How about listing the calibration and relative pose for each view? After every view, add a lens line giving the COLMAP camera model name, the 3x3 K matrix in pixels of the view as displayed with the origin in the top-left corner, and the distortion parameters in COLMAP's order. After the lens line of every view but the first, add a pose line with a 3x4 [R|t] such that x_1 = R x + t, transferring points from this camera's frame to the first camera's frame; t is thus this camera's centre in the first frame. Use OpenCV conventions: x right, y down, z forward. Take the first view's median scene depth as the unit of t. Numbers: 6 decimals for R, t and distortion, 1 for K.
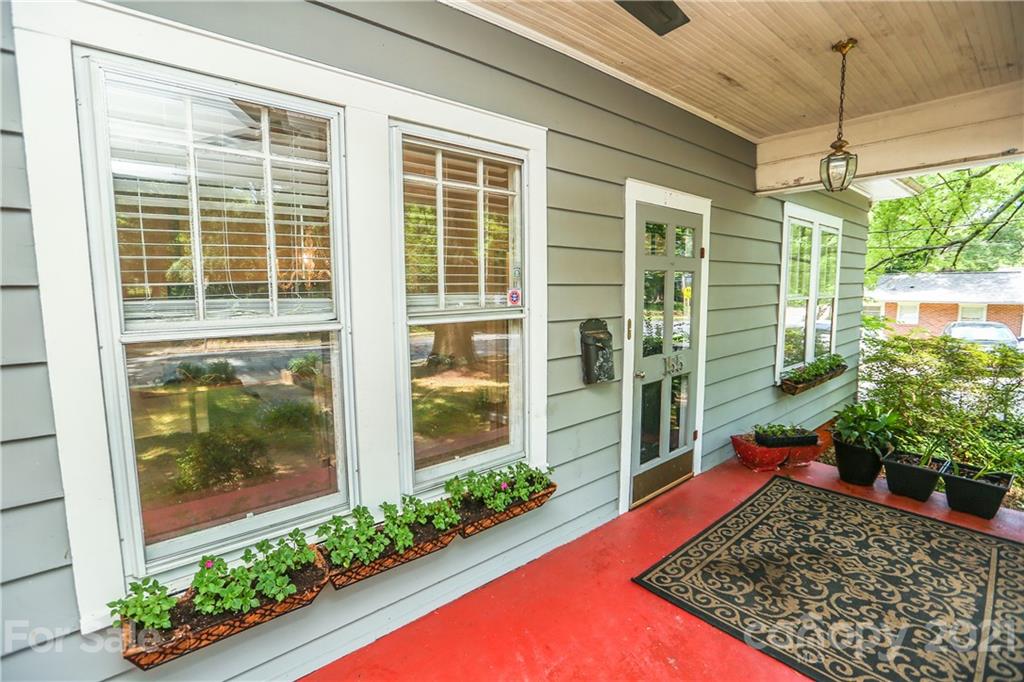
lens RADIAL K [[470.1, 0, 511.9], [0, 470.1, 339.2], [0, 0, 1]] dist [-0.037164, 0.007283]
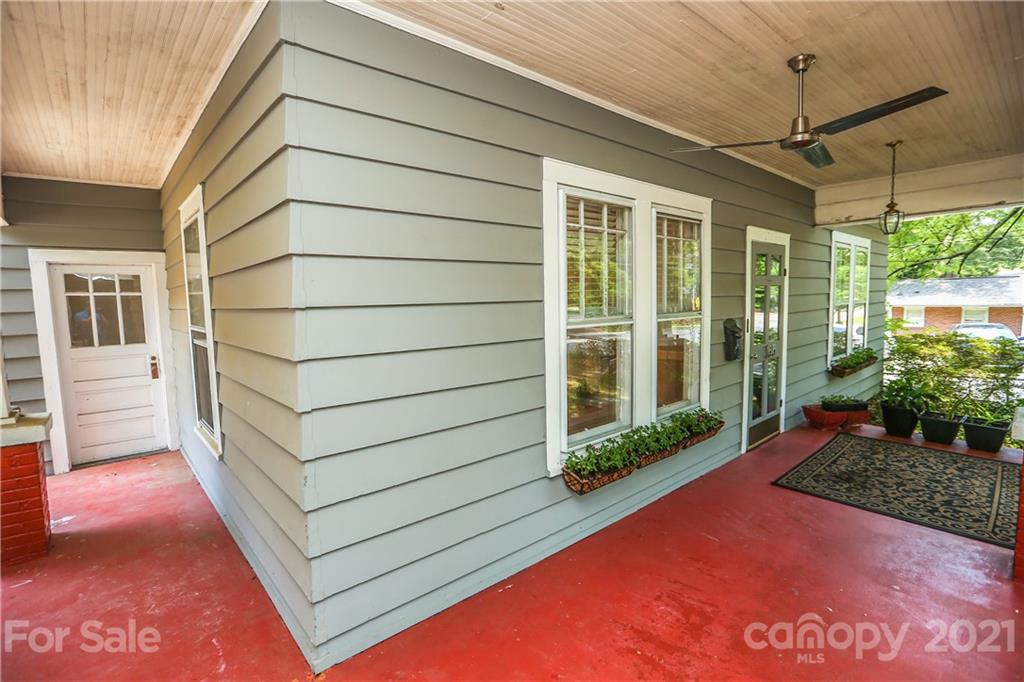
lens RADIAL K [[470.1, 0, 508.8], [0, 470.1, 338.7], [0, 0, 1]] dist [-0.037164, 0.007283]
pose [[0.999895, -0.013154, -0.006073, -0.430548], [0.013017, 0.999672, -0.022052, 0.036584], [0.006361, 0.021970, 0.999738, -0.411029]]
